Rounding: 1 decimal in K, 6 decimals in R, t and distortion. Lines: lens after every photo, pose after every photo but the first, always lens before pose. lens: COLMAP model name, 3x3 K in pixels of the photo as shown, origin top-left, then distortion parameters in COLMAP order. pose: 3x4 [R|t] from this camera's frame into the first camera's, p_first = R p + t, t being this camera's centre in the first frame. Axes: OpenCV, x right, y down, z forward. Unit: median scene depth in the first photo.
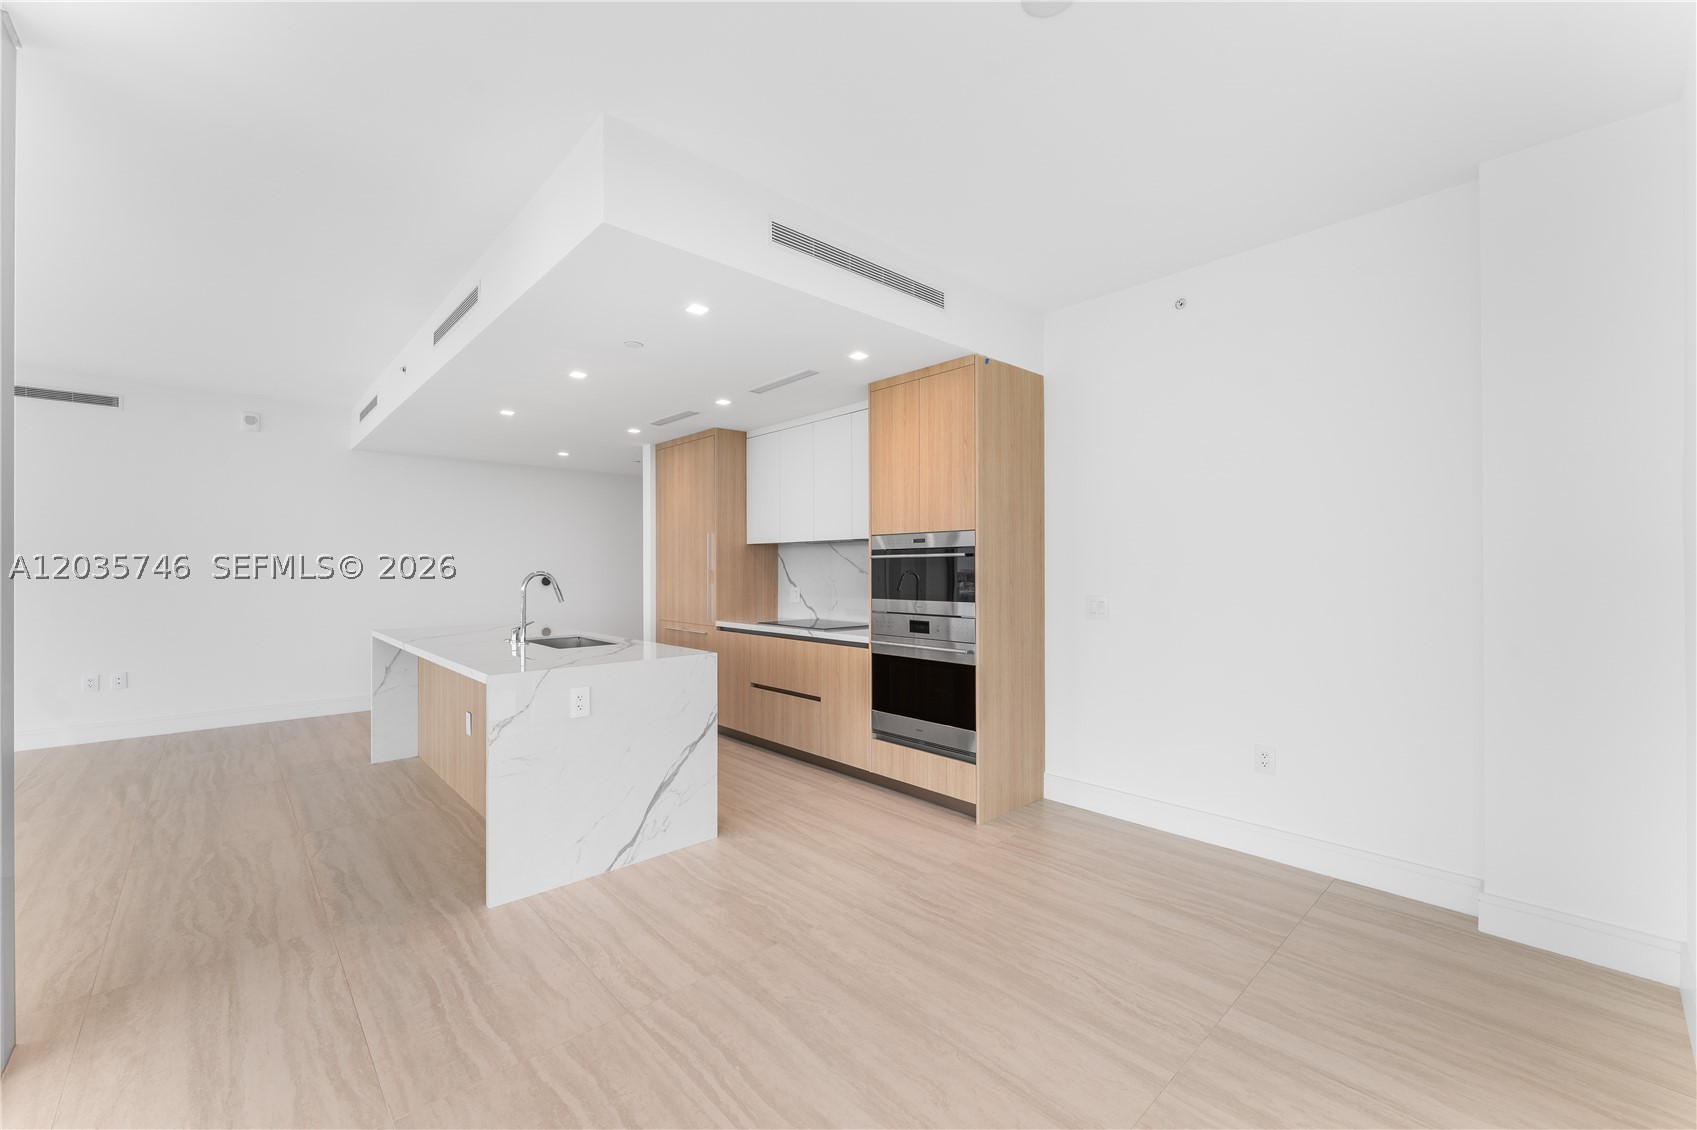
lens RADIAL K [[685.9, 0, 839.6], [0, 685.9, 566.6], [0, 0, 1]] dist [-0.000911, 0.000102]
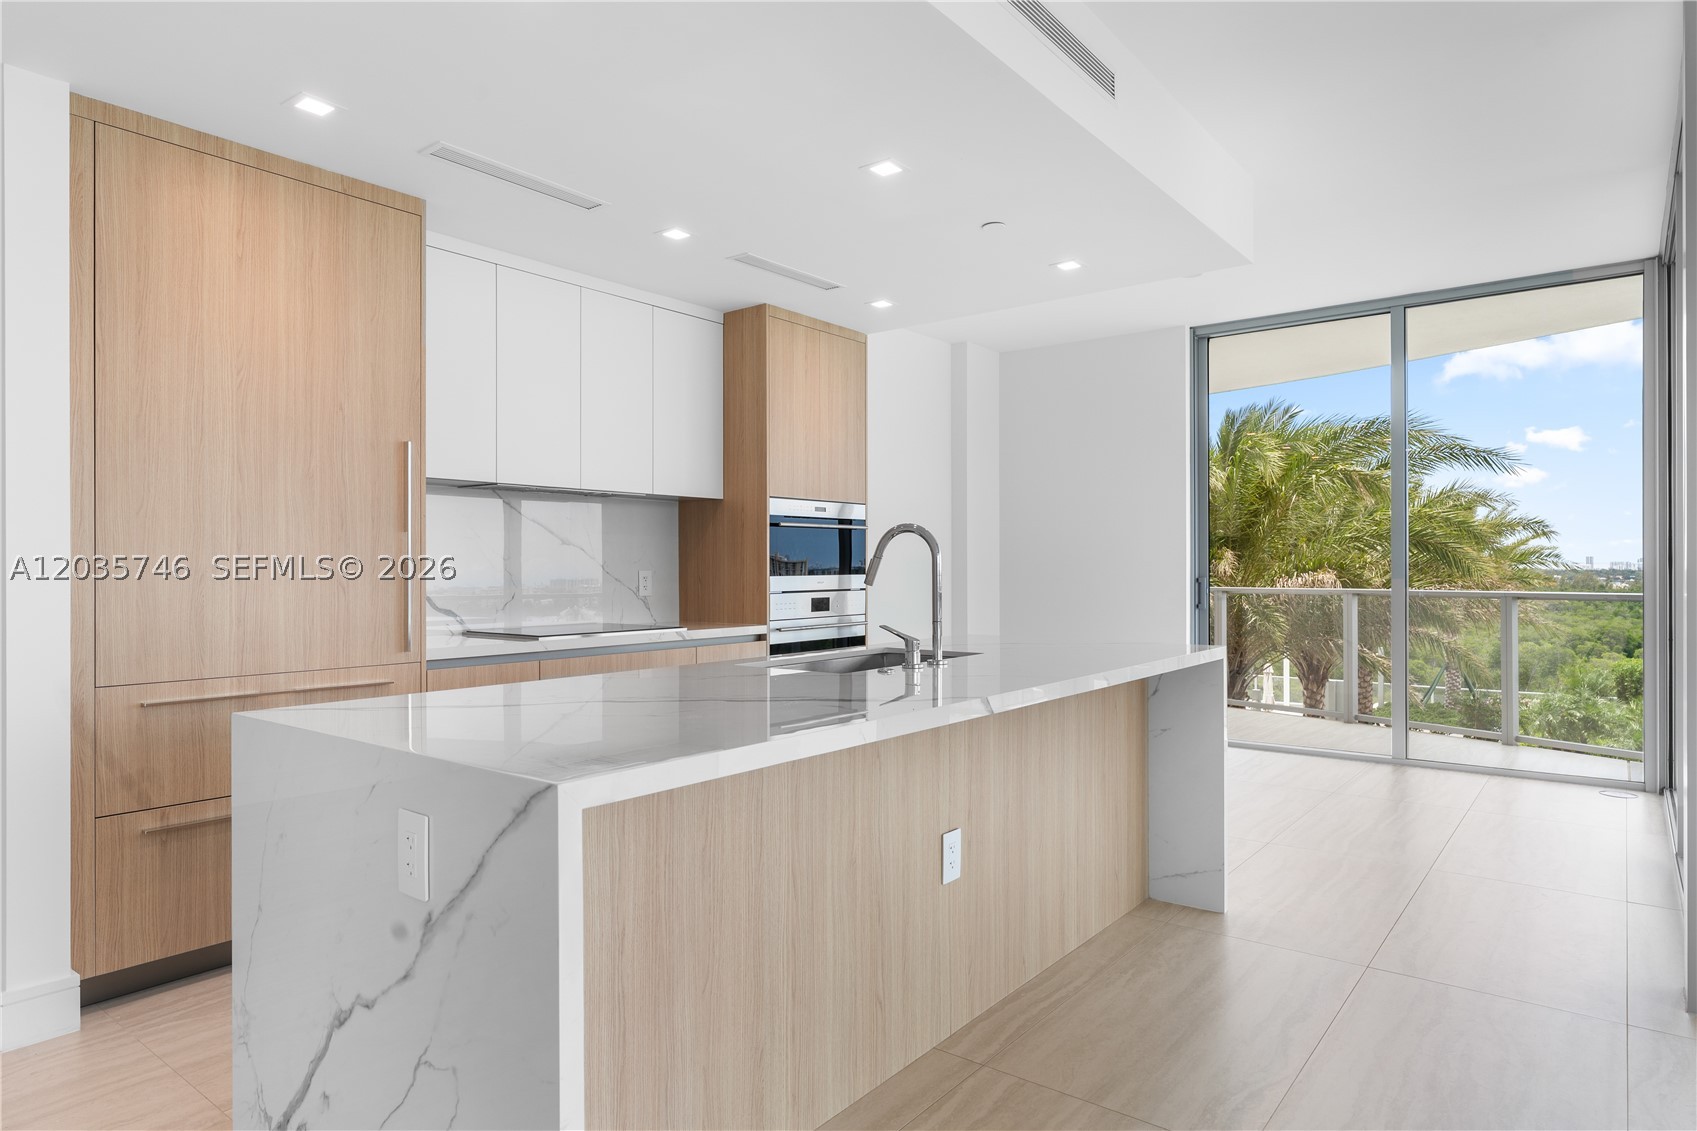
lens RADIAL K [[994.6, 0, 844.7], [0, 994.6, 570.1], [0, 0, 1]] dist [0.001645, -0.001891]
pose [[-0.164987, -0.000137, 0.986296, -1.275720], [0.000992, 0.999999, 0.000305, 0.045324], [-0.986295, 0.001029, -0.164987, 1.278505]]
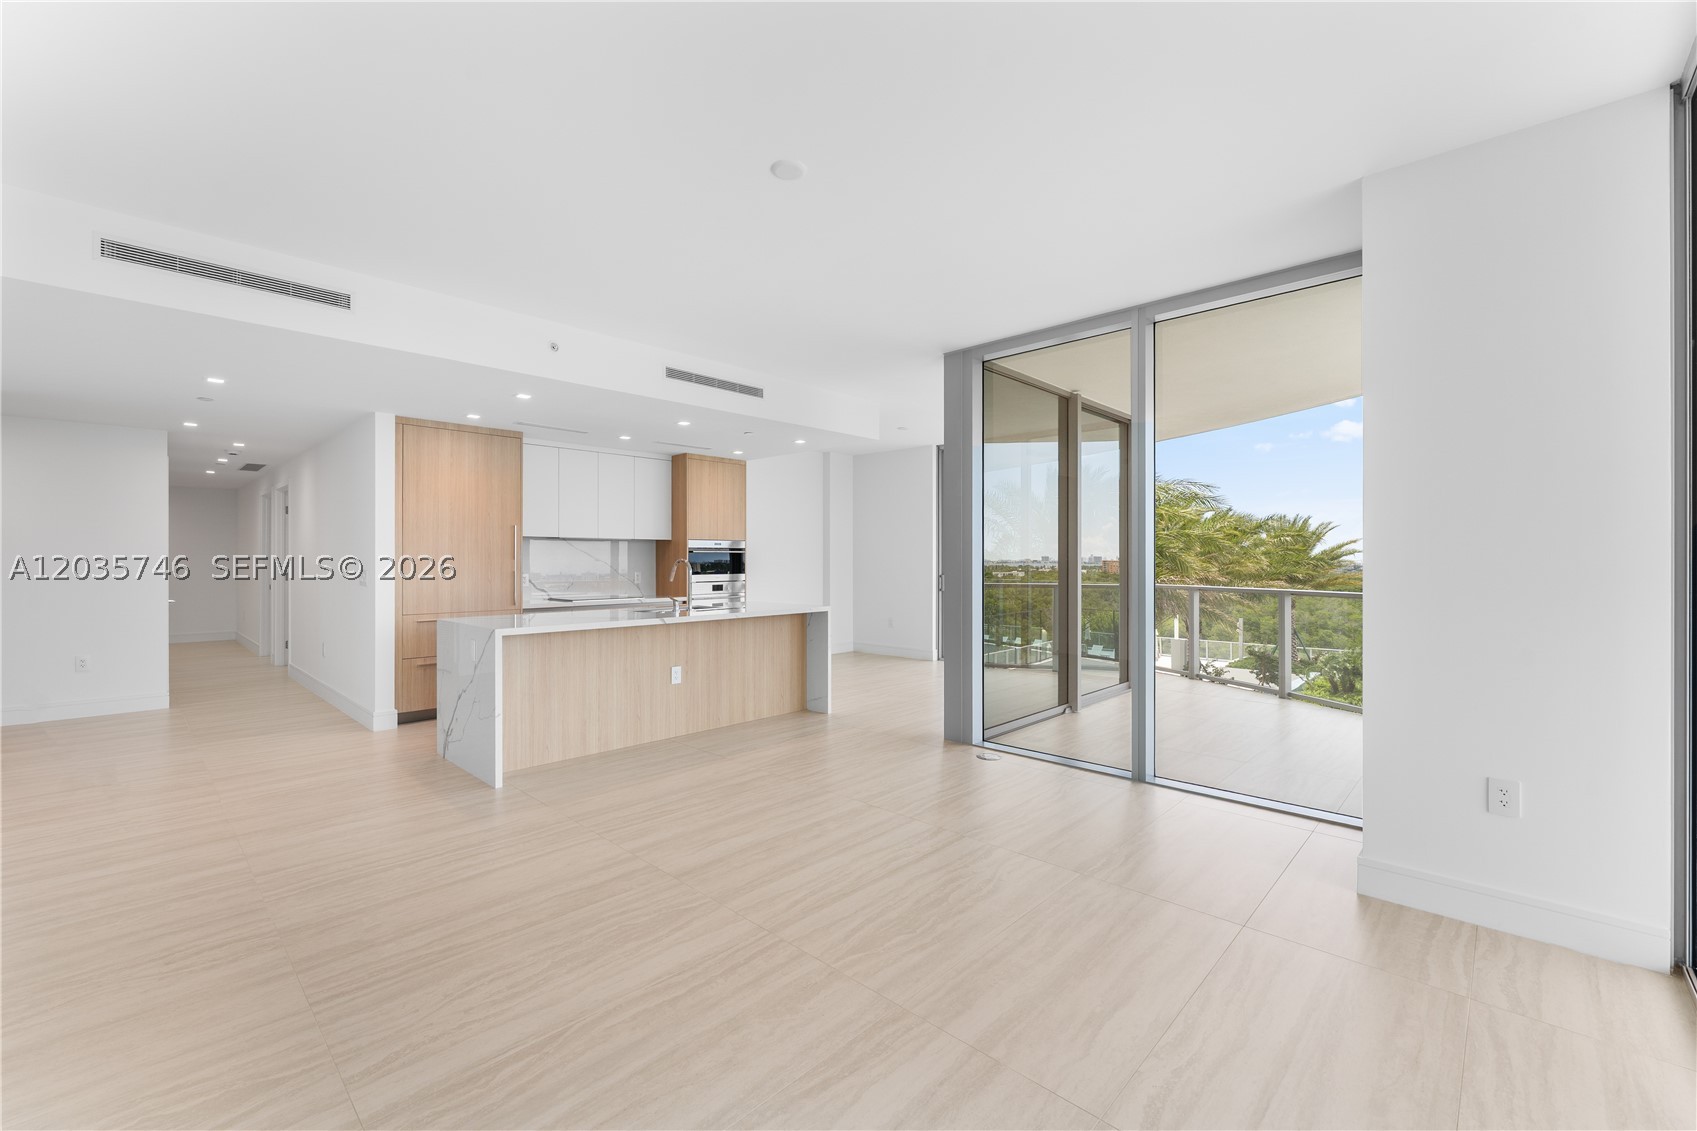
lens RADIAL K [[694.8, 0, 842.2], [0, 694.8, 563.0], [0, 0, 1]] dist [-0.008788, 0.000076]
pose [[-0.070969, -0.000703, 0.997478, -2.045363], [-0.001704, 0.999998, 0.000584, 0.015767], [-0.997477, -0.001658, -0.070970, 0.847405]]
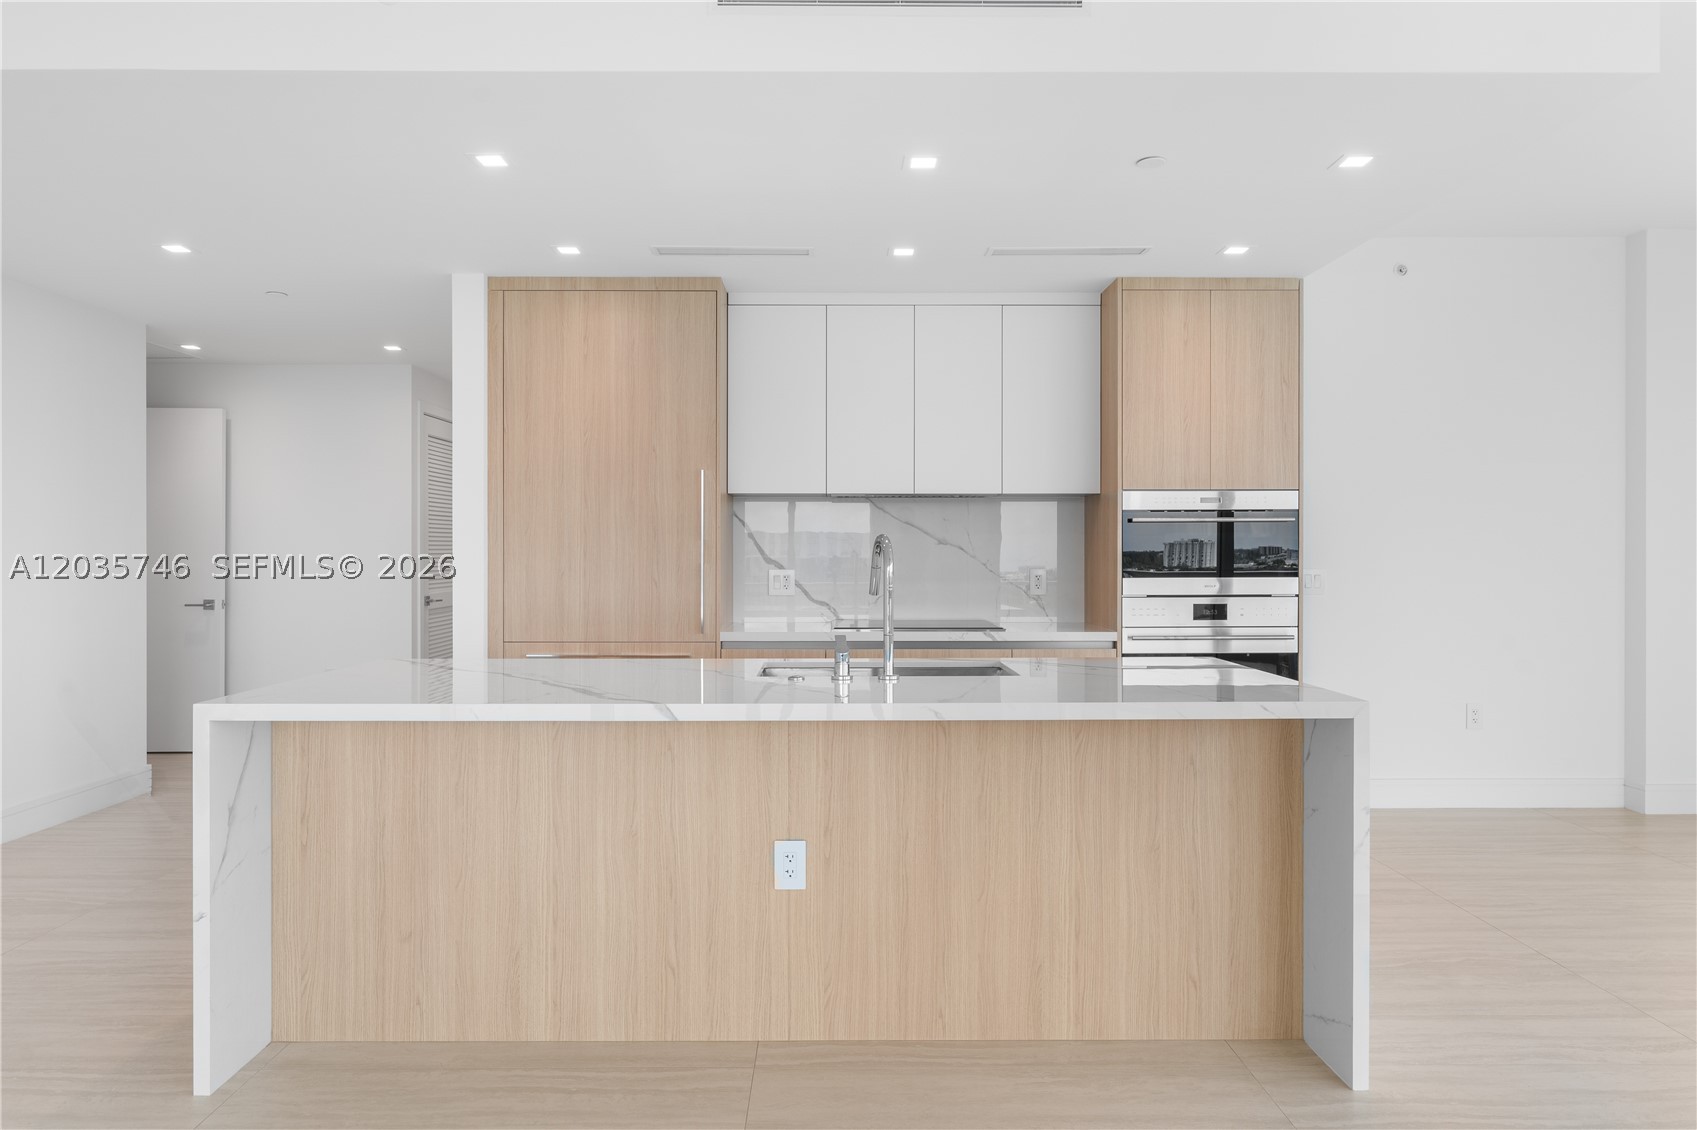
lens RADIAL K [[1081.0, 0, 840.2], [0, 1081.0, 552.3], [0, 0, 1]] dist [-0.001503, 0.001649]
pose [[0.666569, 0.000964, 0.745443, -1.149049], [-0.002960, 0.999995, 0.001354, 0.021981], [-0.745438, -0.003110, 0.666568, 0.540282]]
